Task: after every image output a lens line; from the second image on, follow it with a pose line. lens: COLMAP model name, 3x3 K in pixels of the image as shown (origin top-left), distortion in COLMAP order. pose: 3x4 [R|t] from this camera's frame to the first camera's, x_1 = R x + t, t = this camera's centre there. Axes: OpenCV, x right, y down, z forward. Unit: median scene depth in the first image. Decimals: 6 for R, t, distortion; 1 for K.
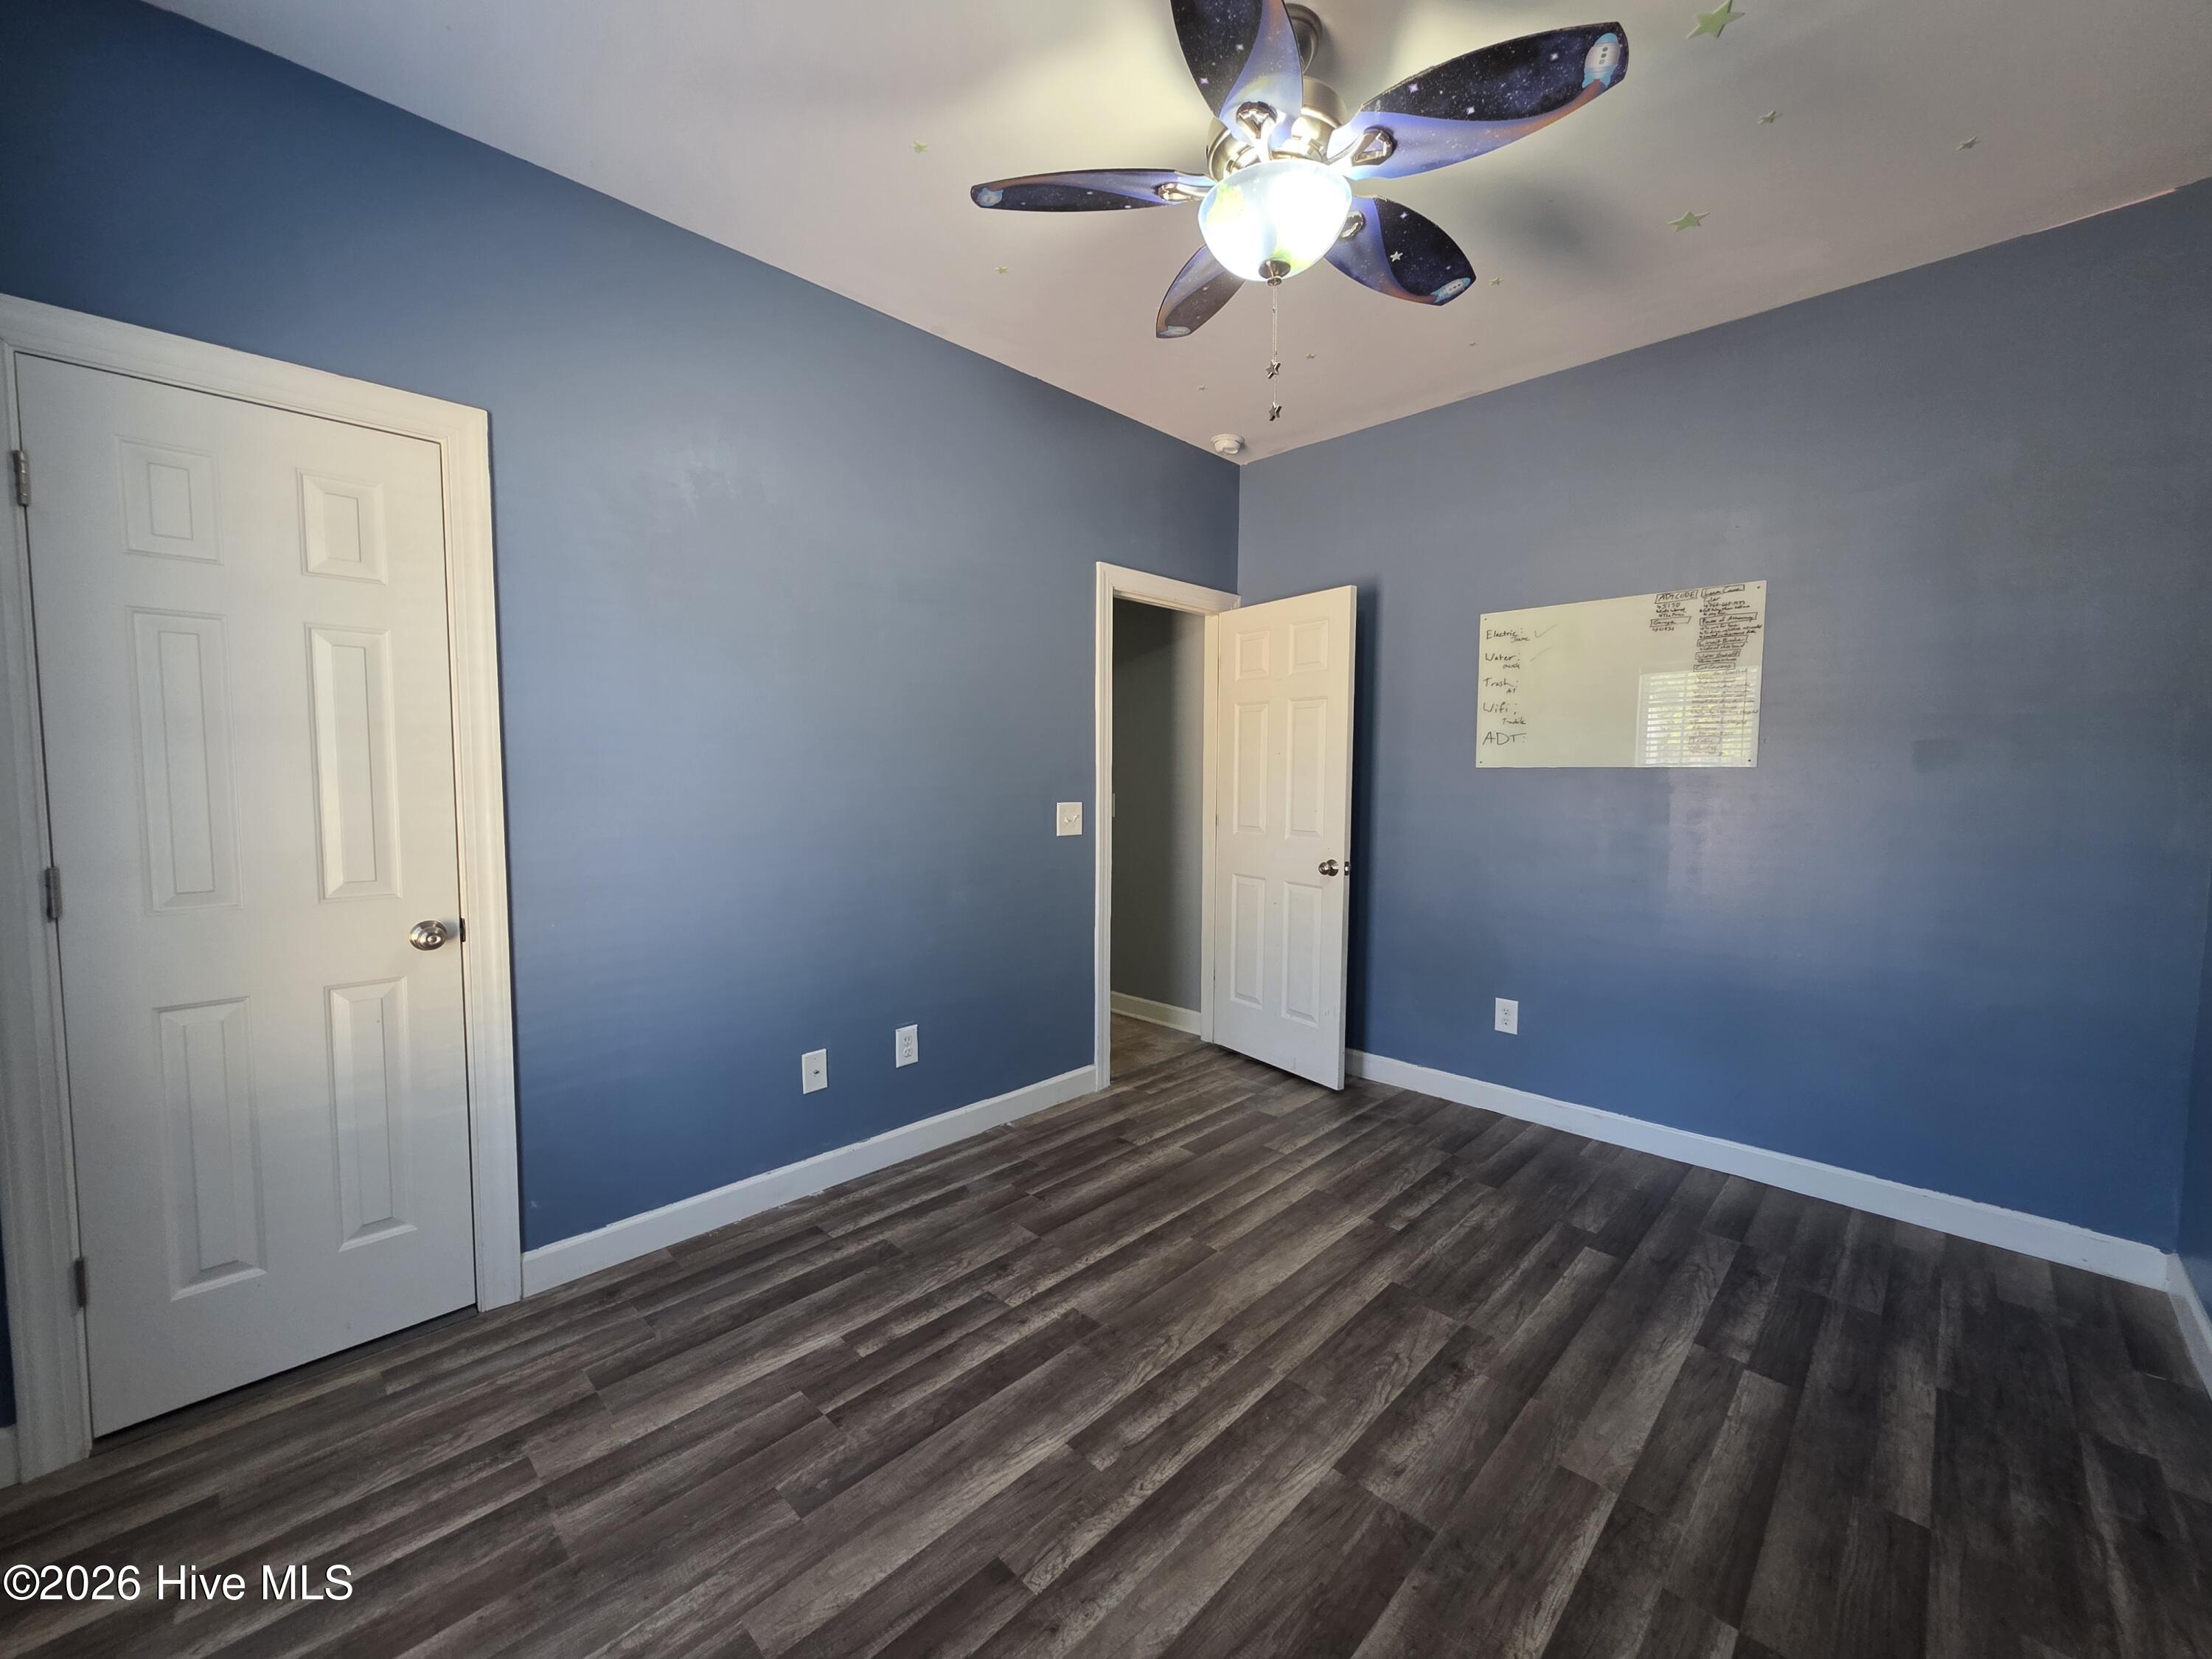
lens RADIAL K [[886.4, 0, 1105.9], [0, 886.4, 823.8], [0, 0, 1]] dist [0.000227, 0.000757]
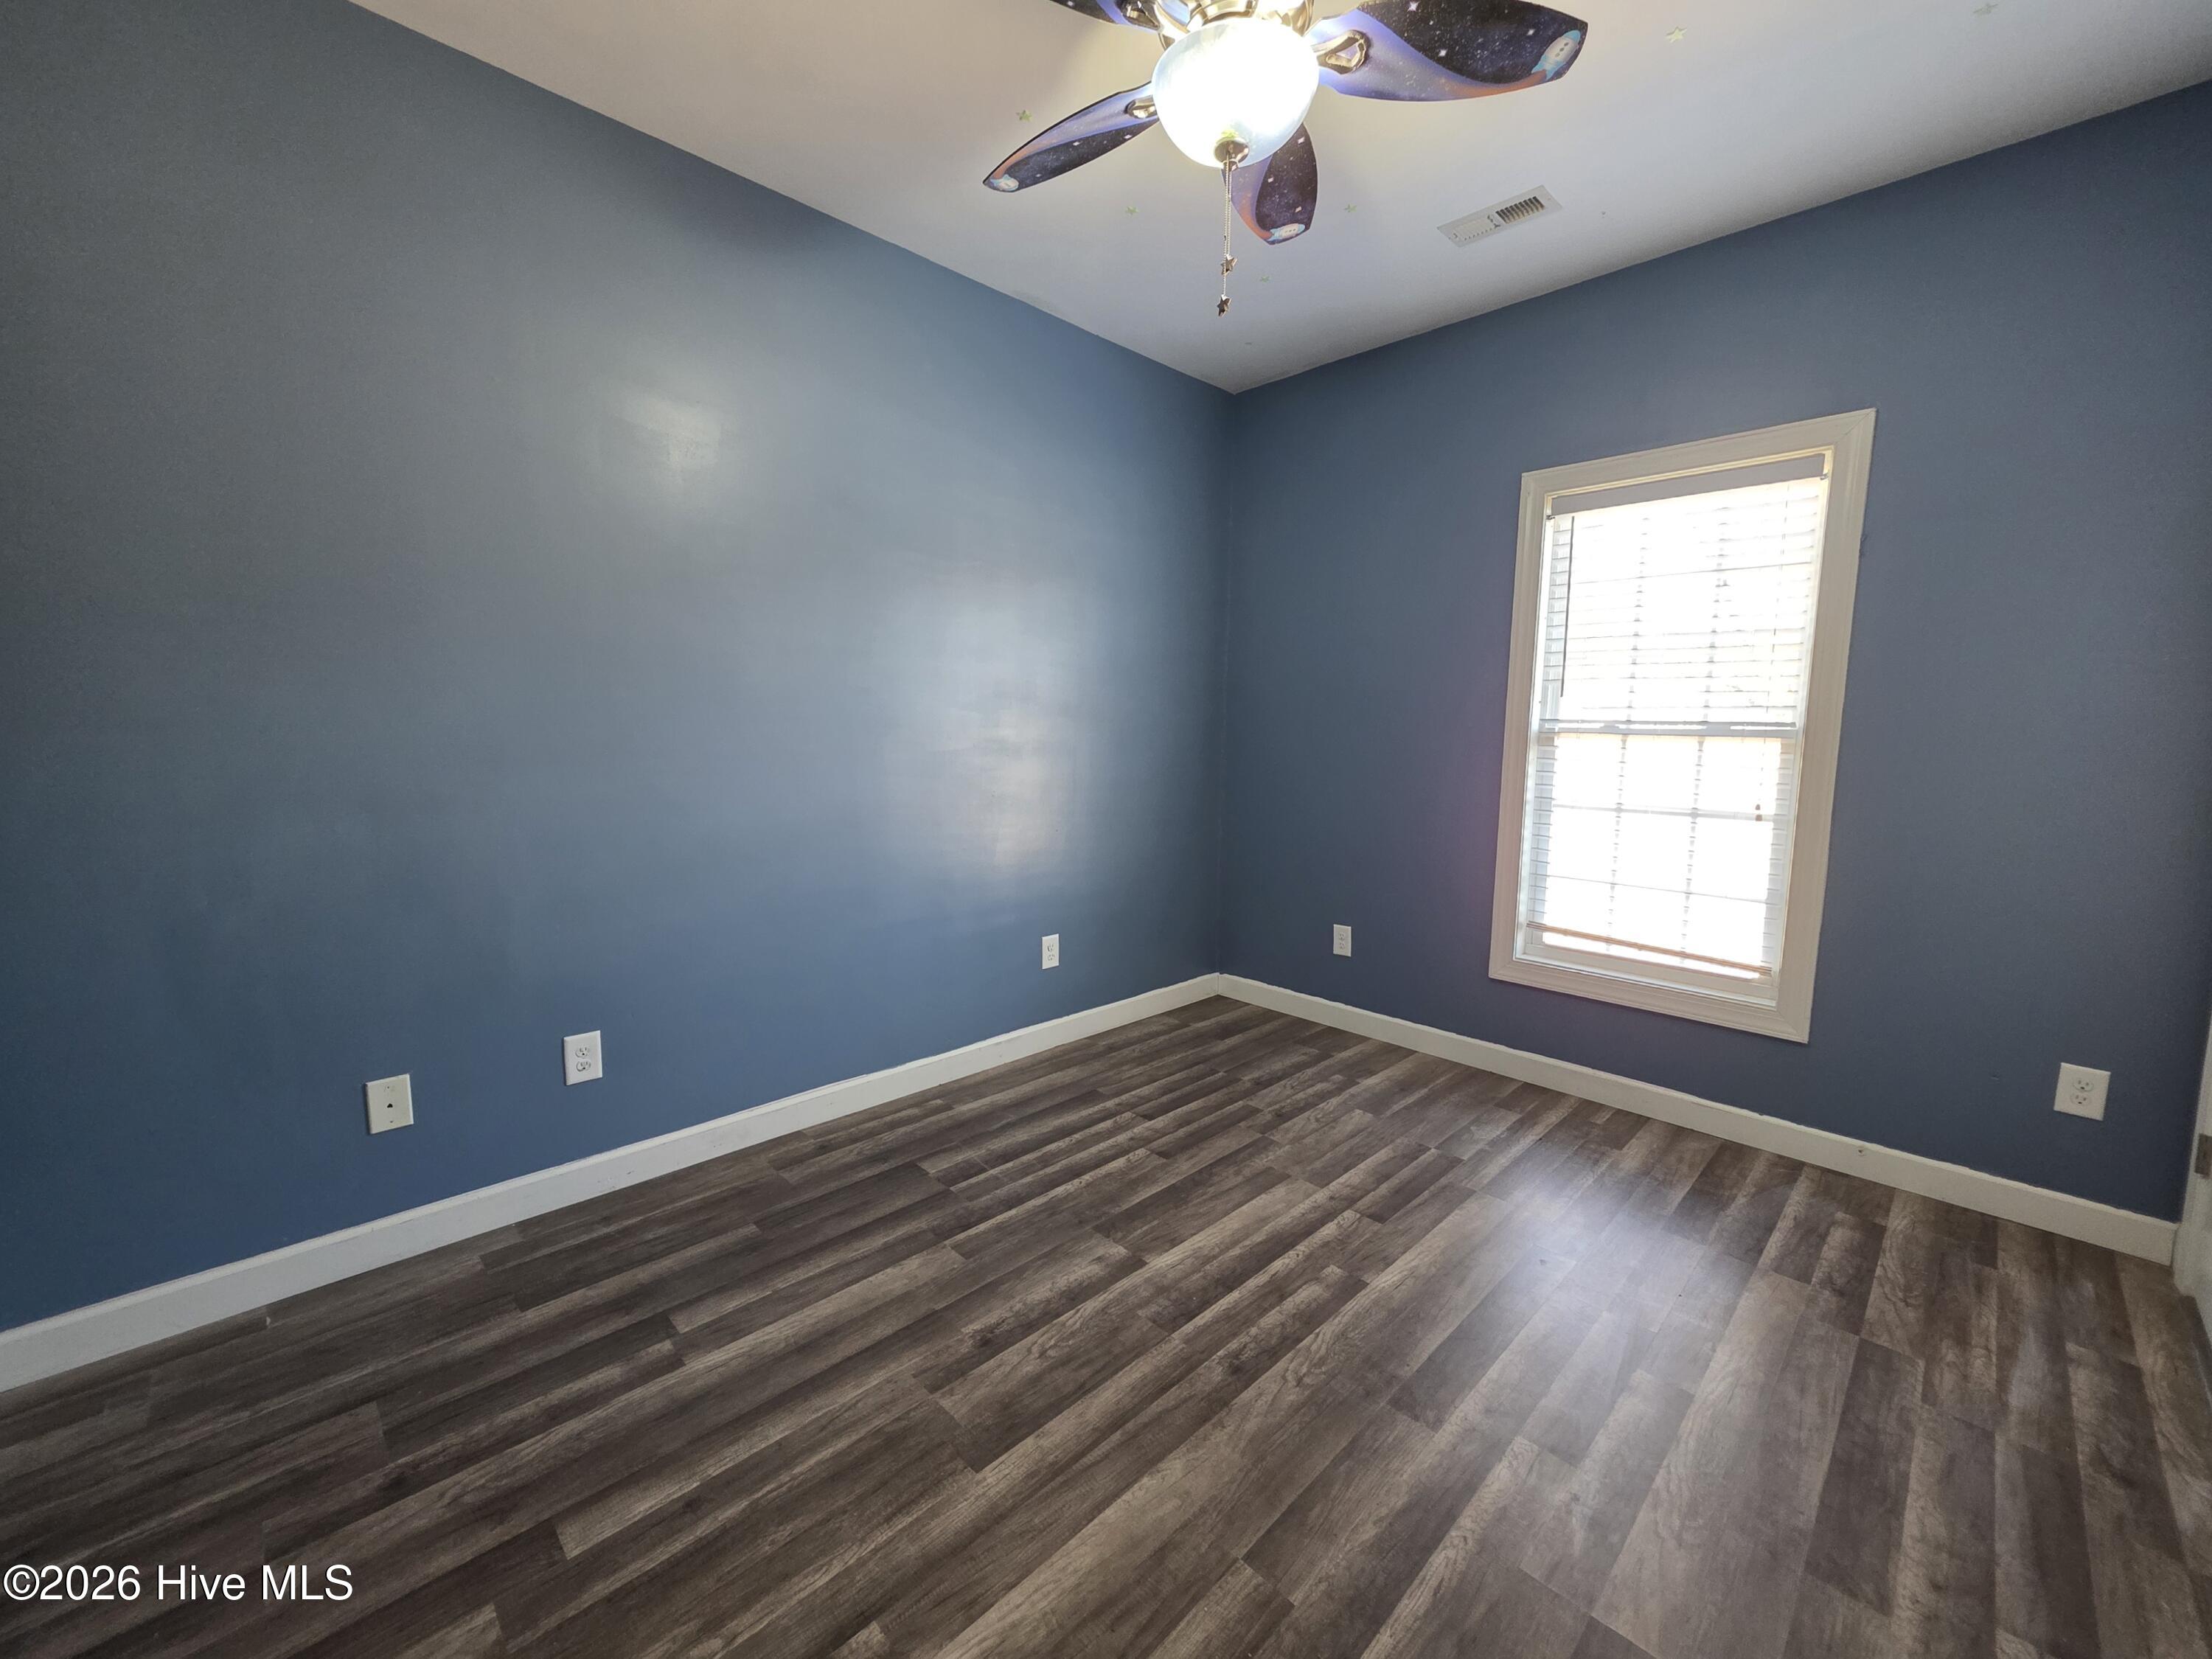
lens RADIAL K [[886.4, 0, 1104.1], [0, 886.4, 835.5], [0, 0, 1]] dist [0.000227, 0.000757]
pose [[-0.999593, -0.019280, 0.021012, 0.267227], [-0.015126, 0.983096, 0.182465, -0.088545], [-0.024175, 0.182073, -0.982988, 1.871186]]
